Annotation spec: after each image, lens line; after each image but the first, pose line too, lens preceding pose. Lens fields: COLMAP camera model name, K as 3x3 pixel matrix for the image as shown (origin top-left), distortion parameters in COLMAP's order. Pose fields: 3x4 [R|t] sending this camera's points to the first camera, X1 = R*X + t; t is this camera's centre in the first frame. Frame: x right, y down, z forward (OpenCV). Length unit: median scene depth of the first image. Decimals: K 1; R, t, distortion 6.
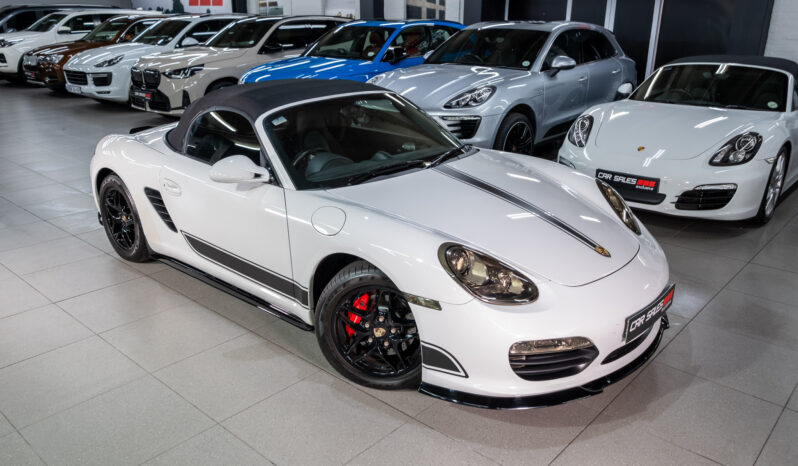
lens RADIAL K [[606.0, 0, 394.1], [0, 606.0, 264.8], [0, 0, 1]] dist [-0.000032, -0.004648]
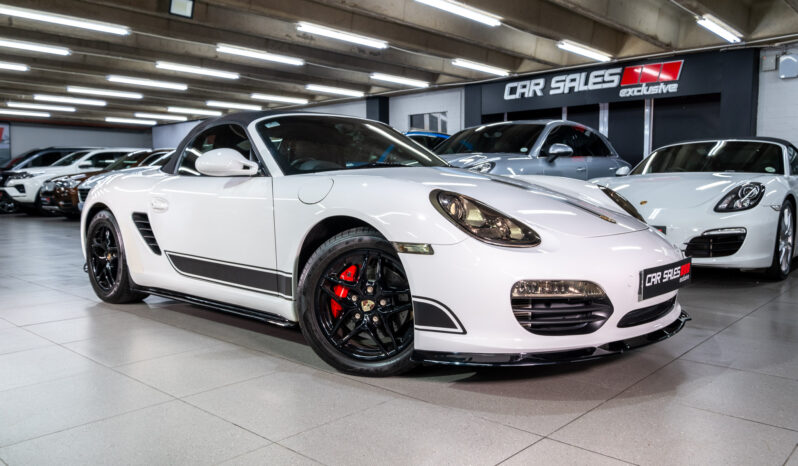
lens RADIAL K [[613.4, 0, 401.9], [0, 613.4, 261.9], [0, 0, 1]] dist [-0.001868, 0.001922]
pose [[0.999993, -0.003222, -0.002104, 0.021021], [0.002565, 0.965719, -0.259576, 0.210513], [0.002868, 0.259569, 0.965720, 0.078255]]
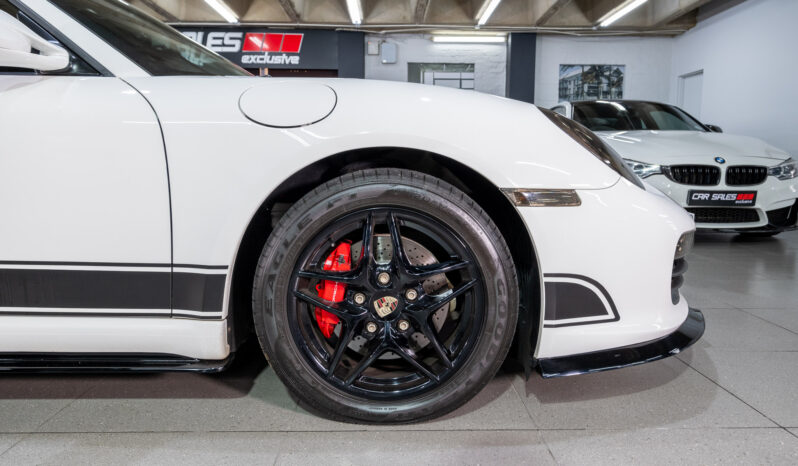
lens RADIAL K [[593.0, 0, 399.0], [0, 593.0, 233.0], [0, 0, 1]] dist [0.006759, 0.001354]
pose [[0.727977, -0.074454, 0.681547, -0.280811], [0.255160, 0.952098, -0.168533, 0.099173], [-0.636351, 0.296591, 0.712103, 0.466486]]
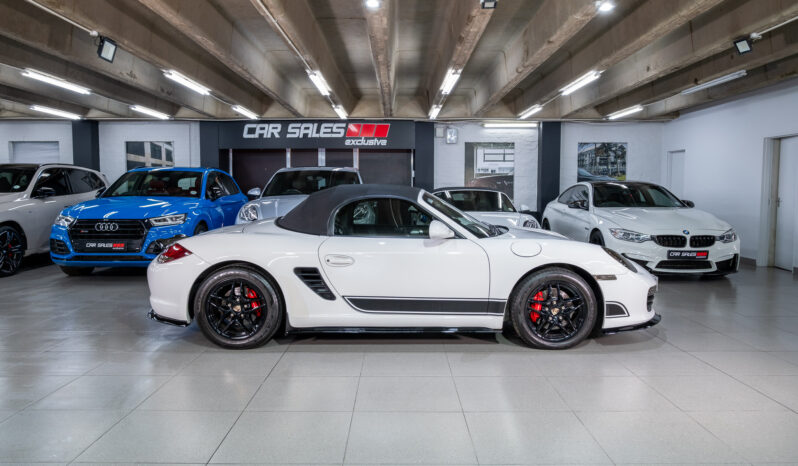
lens RADIAL K [[593.0, 0, 399.0], [0, 593.0, 233.0], [0, 0, 1]] dist [0.006759, 0.001354]
pose [[0.731864, -0.046578, 0.679857, -1.051952], [0.256657, 0.943037, -0.211682, 0.100740], [-0.631270, 0.329412, 0.702129, 0.070682]]
